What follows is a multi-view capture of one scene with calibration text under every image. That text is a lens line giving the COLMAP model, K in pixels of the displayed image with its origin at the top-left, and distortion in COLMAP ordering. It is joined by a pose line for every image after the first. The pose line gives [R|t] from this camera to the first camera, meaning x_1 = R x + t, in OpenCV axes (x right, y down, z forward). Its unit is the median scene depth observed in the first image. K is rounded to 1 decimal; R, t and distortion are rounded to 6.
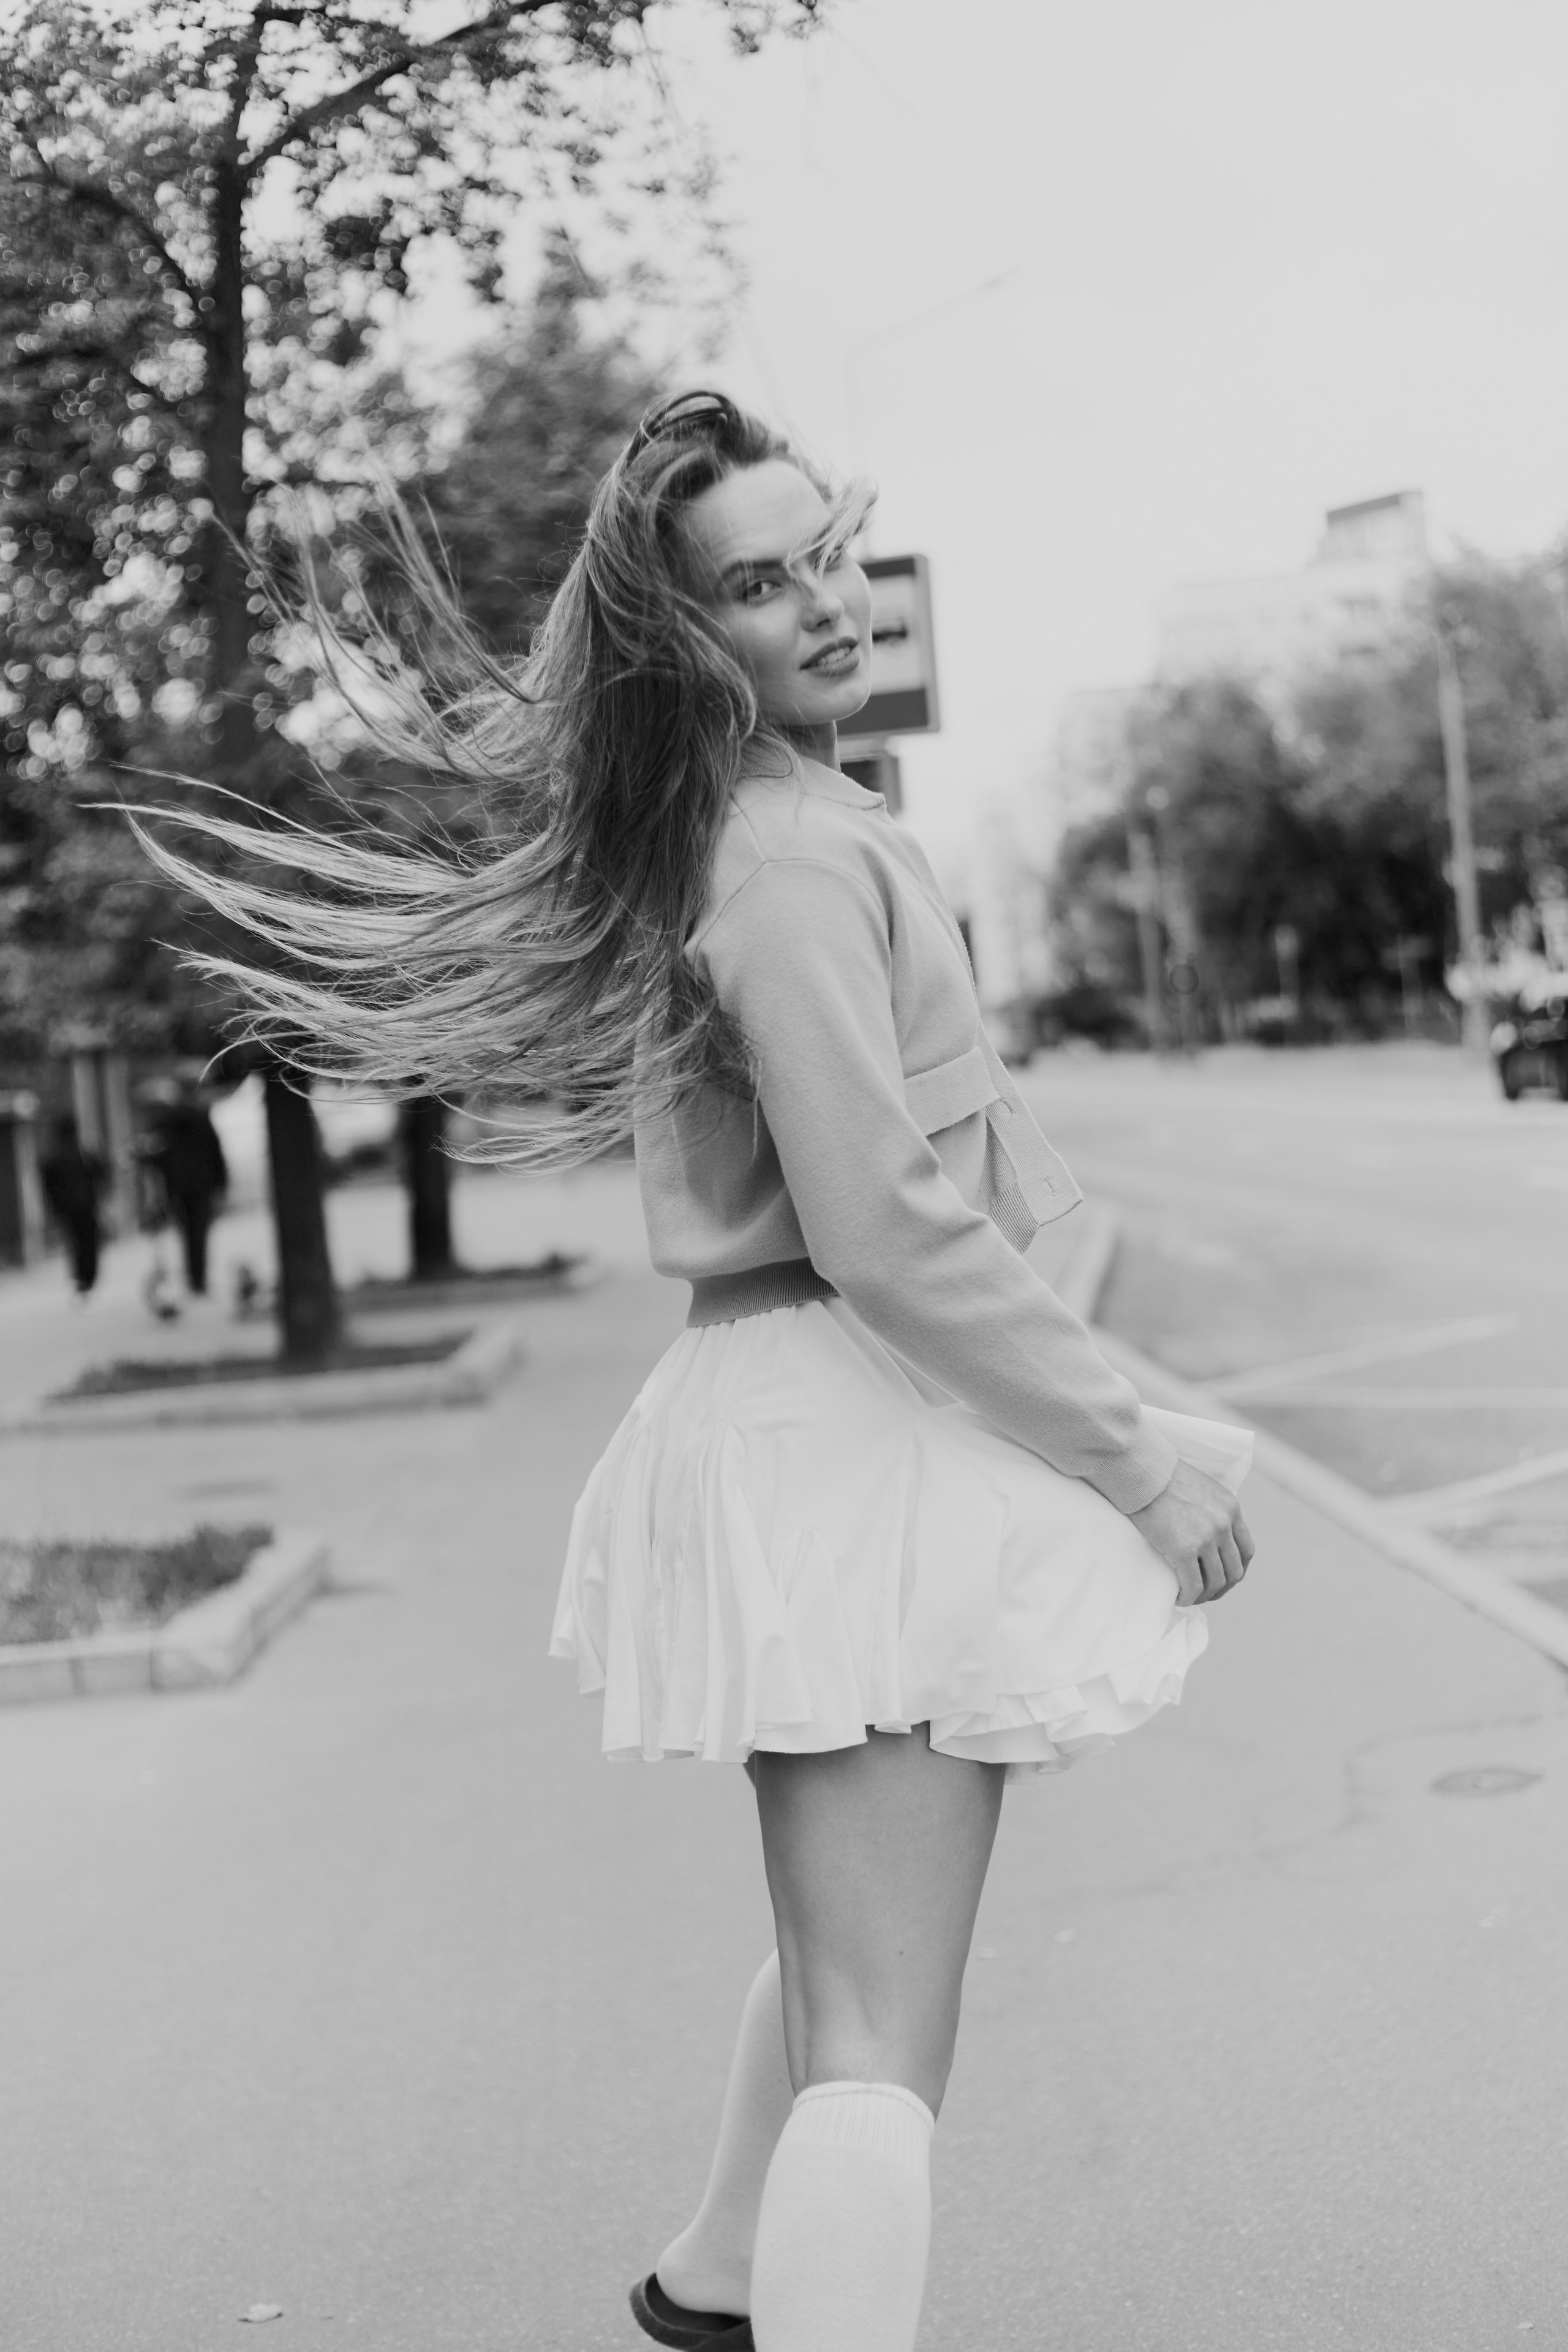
lens RADIAL K [[3479.0, 0, 784.0], [0, 3479.0, 1176.0], [0, 0, 1]] dist [-0.060610, -0.331083]
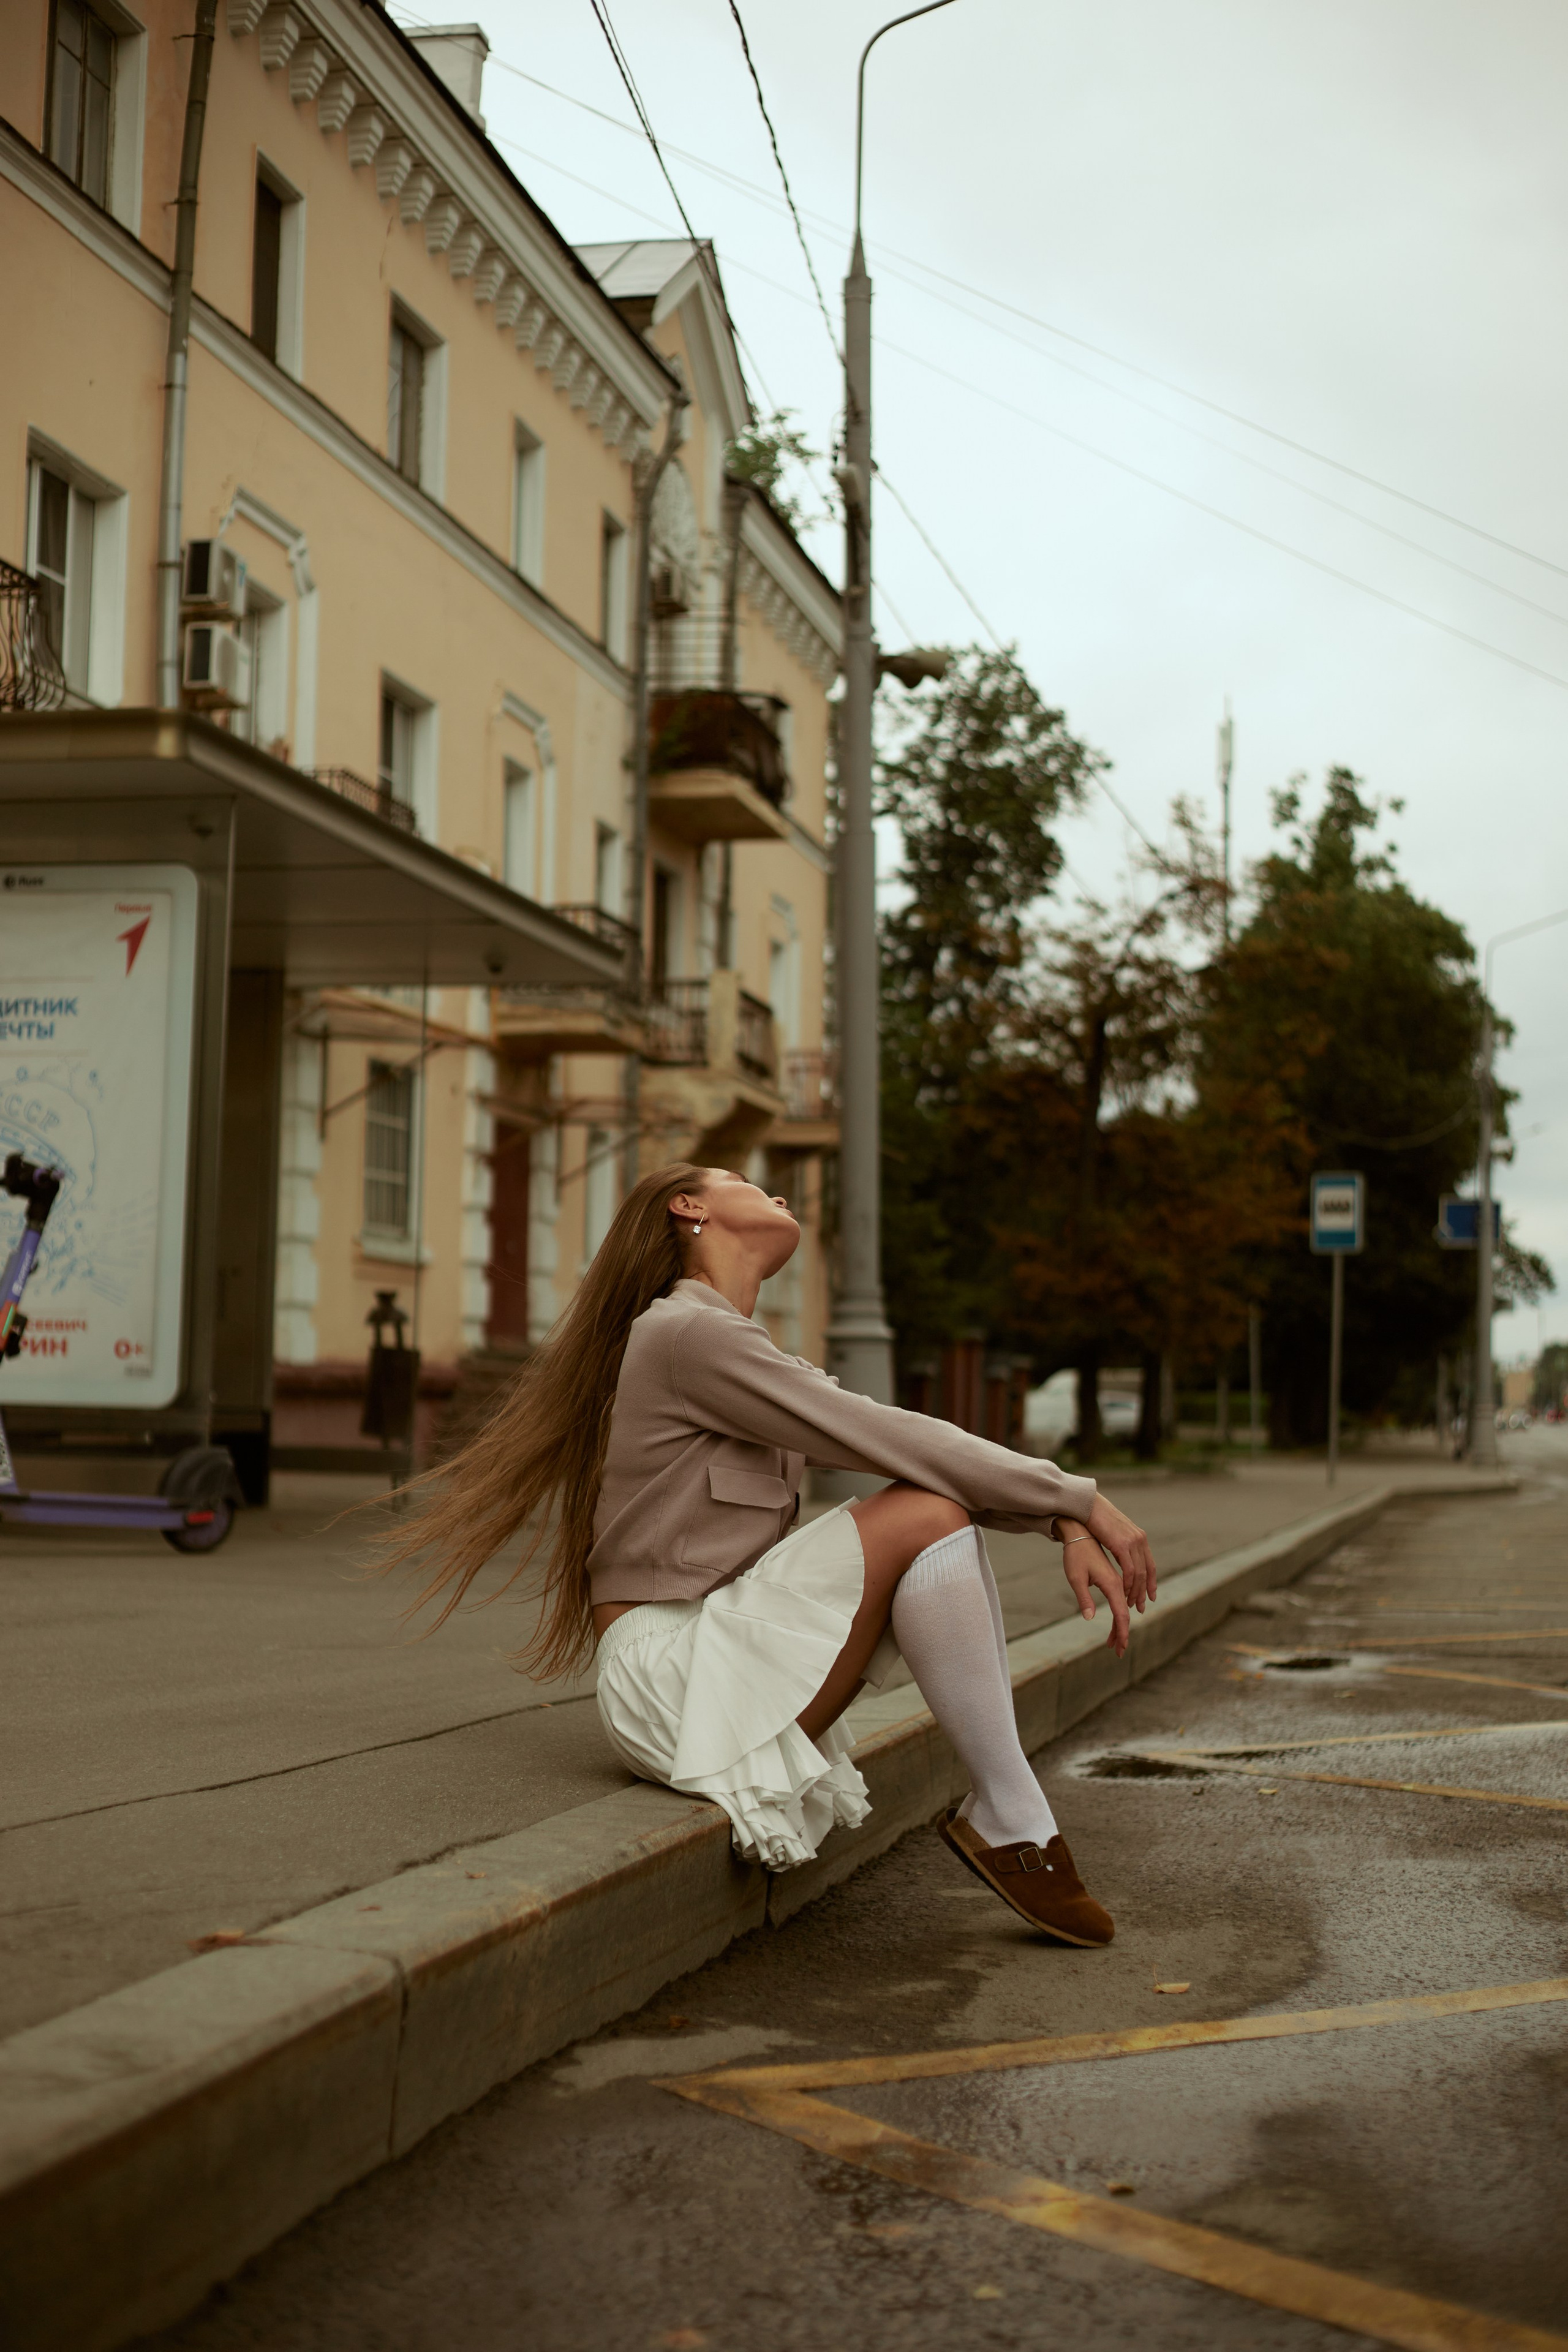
lens RADIAL K [[3479.0, 0, 784.0], [0, 3479.0, 1176.0], [0, 0, 1]] dist [-0.060610, -0.331083]
pose [[0.969119, 0.093262, -0.228277, 0.046763], [-0.114150, 0.990233, -0.080052, 0.015066], [0.218582, 0.103638, 0.970300, -0.341206]]
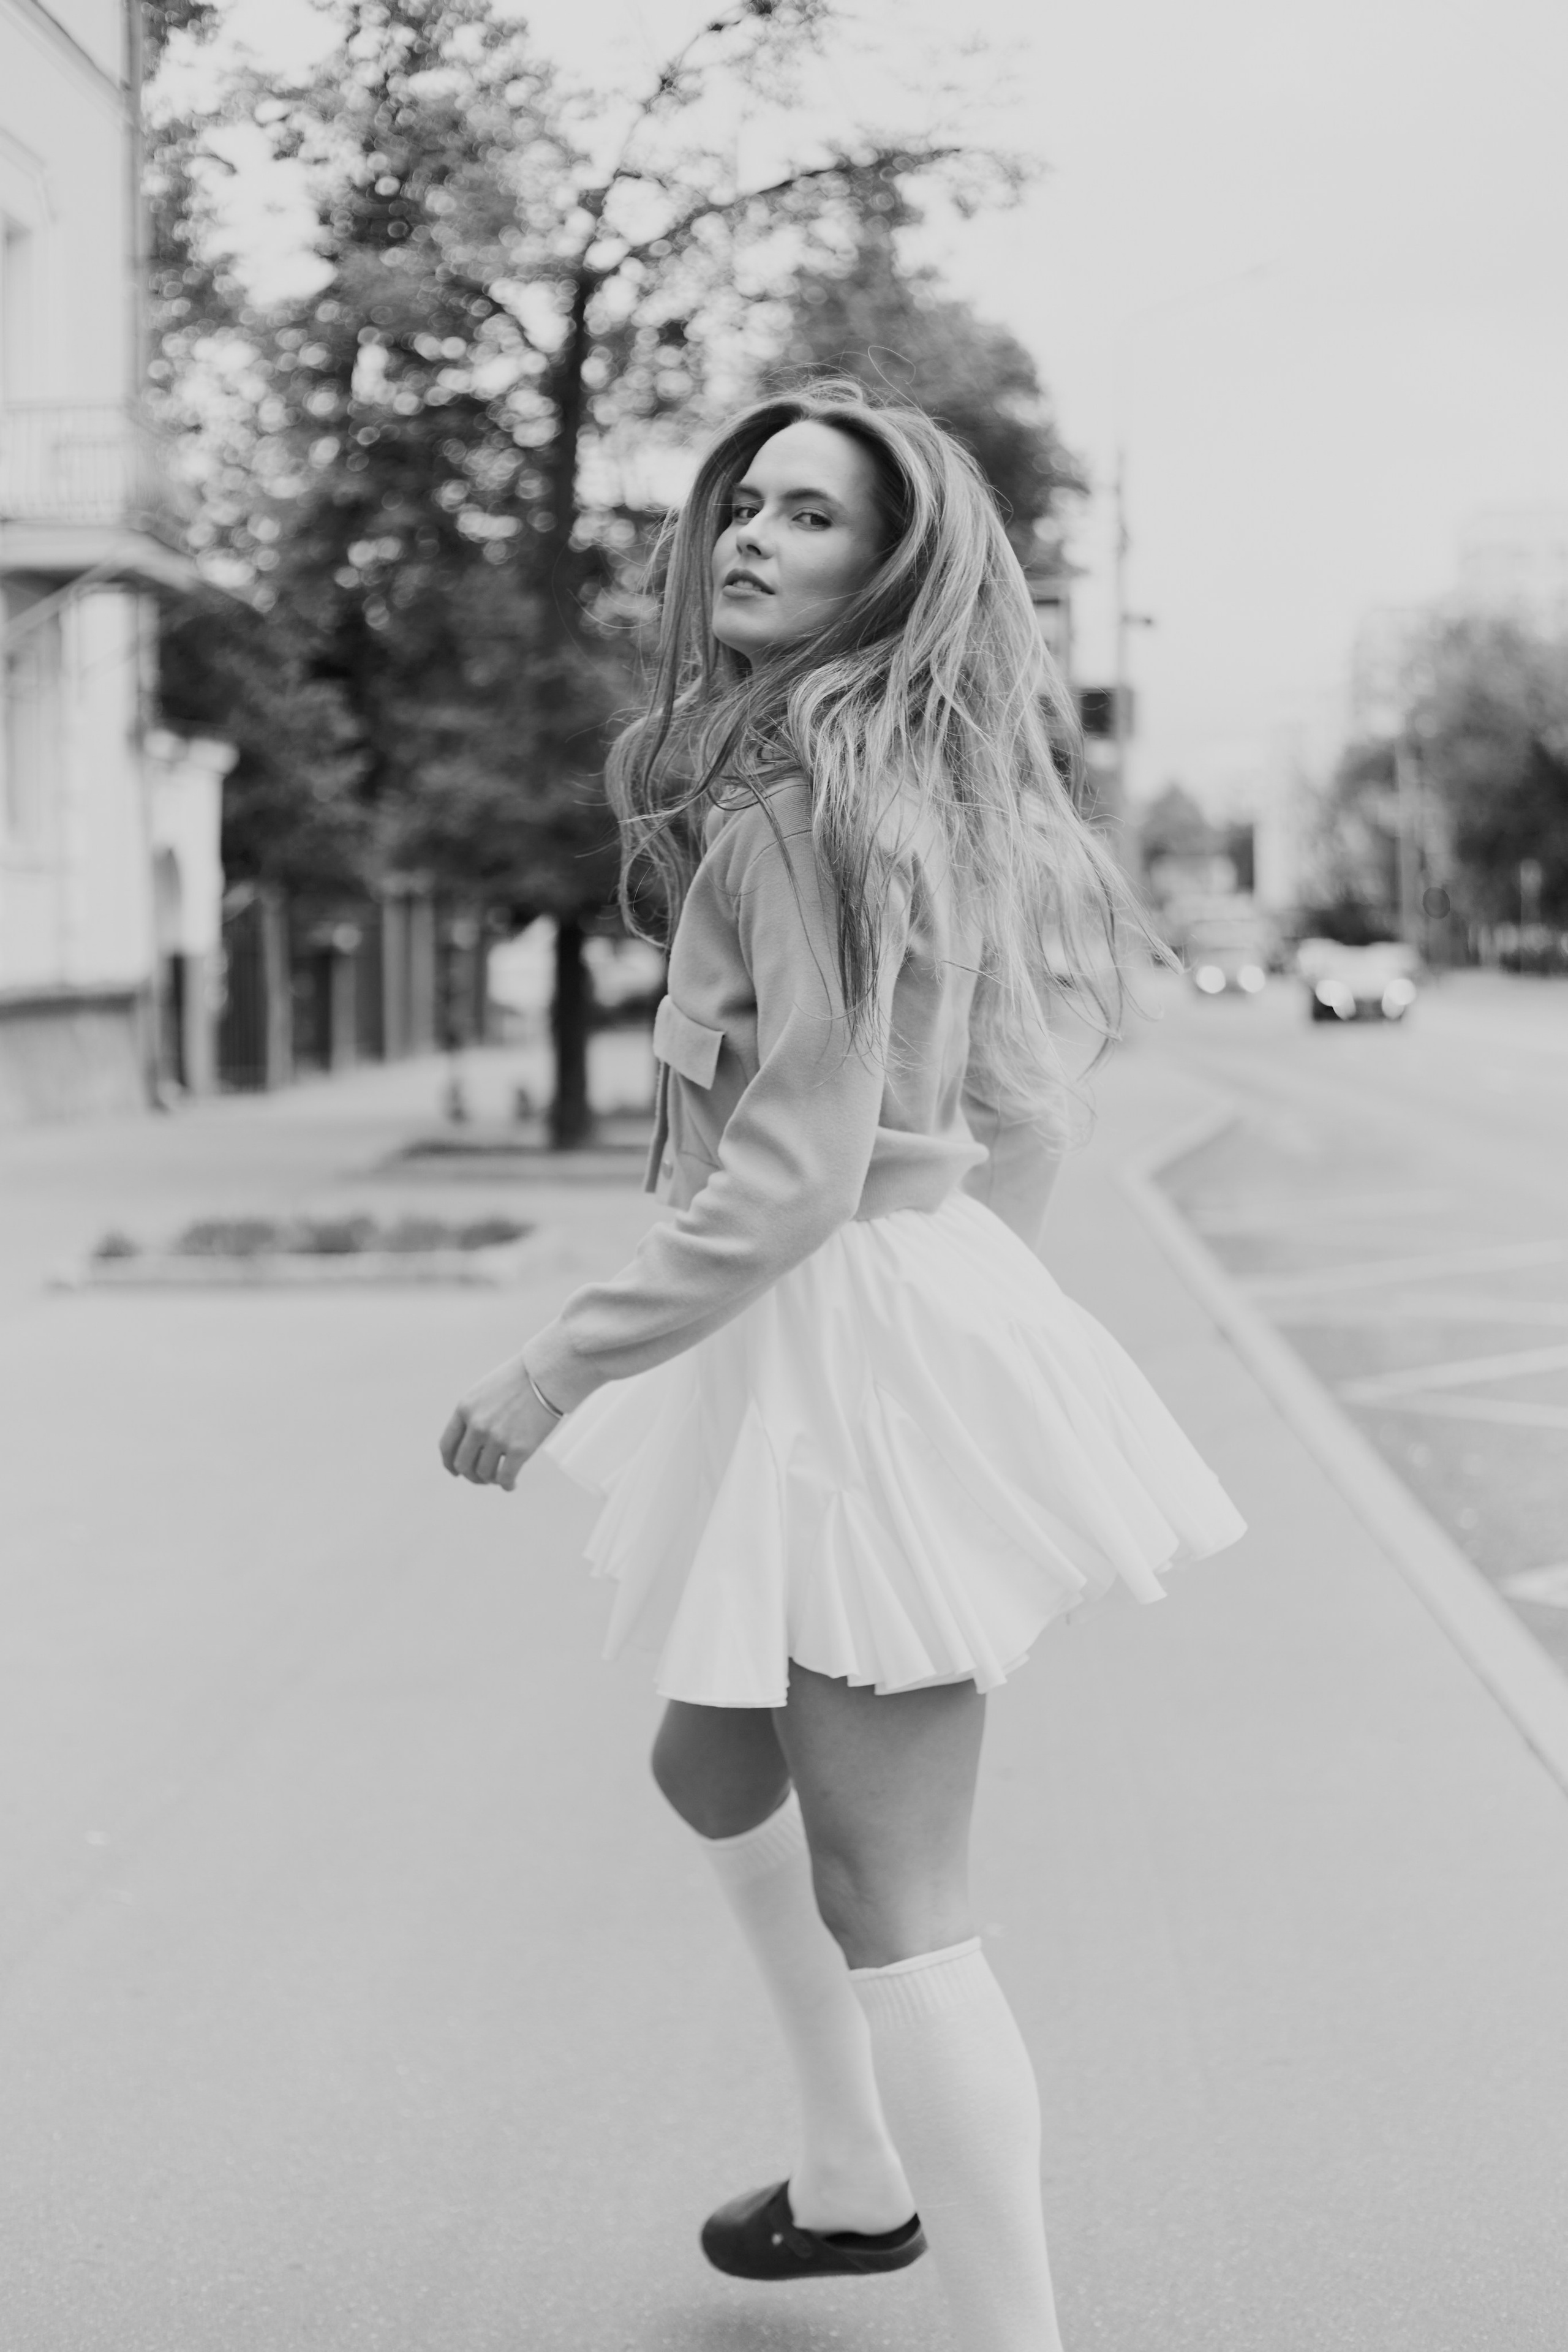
lens RADIAL K [[3479.0, 0, 784.0], [0, 3479.0, 1176.0], [0, 0, 1]] dist [-0.060610, -0.331083]
pose [[0.993297, 0.088307, -0.074589, 0.010988], [-0.085553, 0.995556, 0.039351, 0.000494], [0.077732, -0.032706, 0.996438, -0.078284]]
